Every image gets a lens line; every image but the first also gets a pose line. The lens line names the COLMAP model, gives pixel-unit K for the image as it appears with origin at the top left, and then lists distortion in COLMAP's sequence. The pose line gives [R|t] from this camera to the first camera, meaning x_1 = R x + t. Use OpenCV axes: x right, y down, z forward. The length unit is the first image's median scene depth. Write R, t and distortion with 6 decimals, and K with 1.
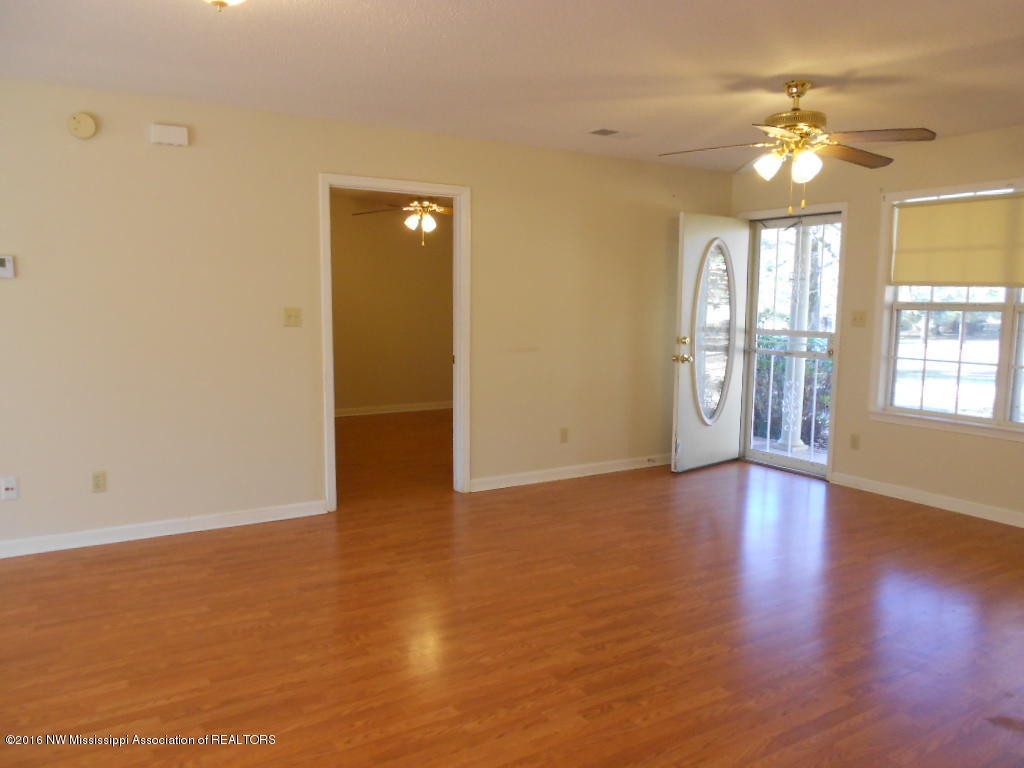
lens RADIAL K [[785.3, 0, 516.0], [0, 785.3, 384.0], [0, 0, 1]] dist [0.002997, 0.004830]
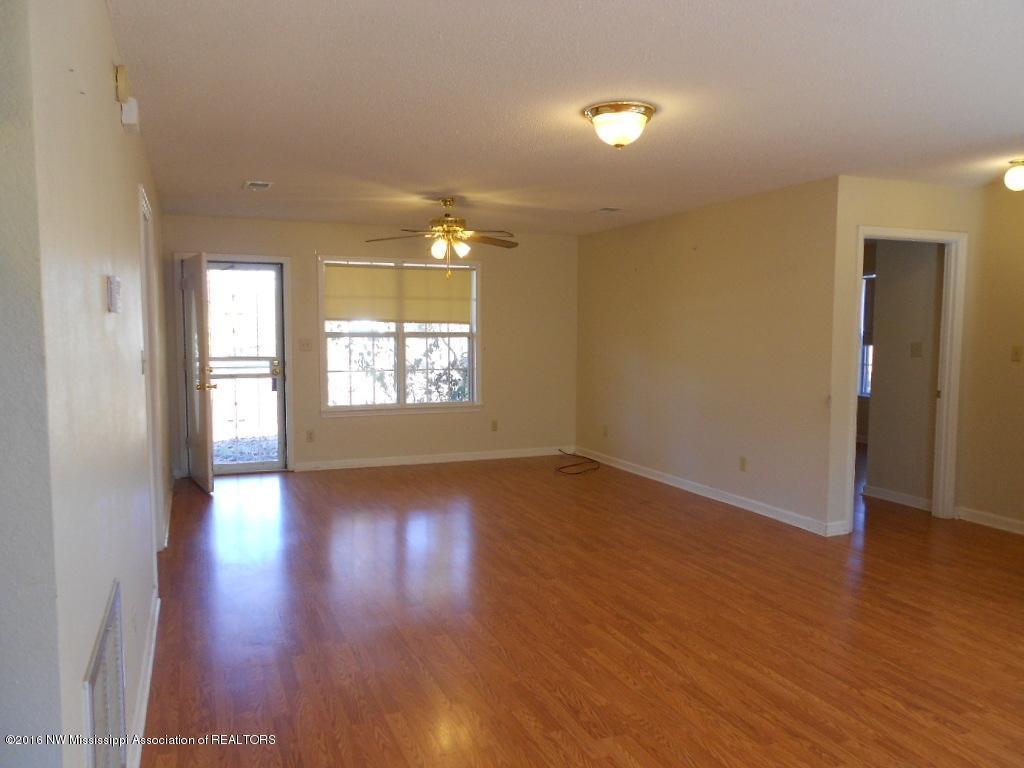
lens RADIAL K [[785.3, 0, 516.4], [0, 785.3, 387.2], [0, 0, 1]] dist [0.002997, 0.004830]
pose [[0.157570, -0.078924, 0.984349, -1.147187], [0.105111, 0.992479, 0.062750, -0.078665], [-0.981898, 0.093579, 0.164680, 0.589665]]
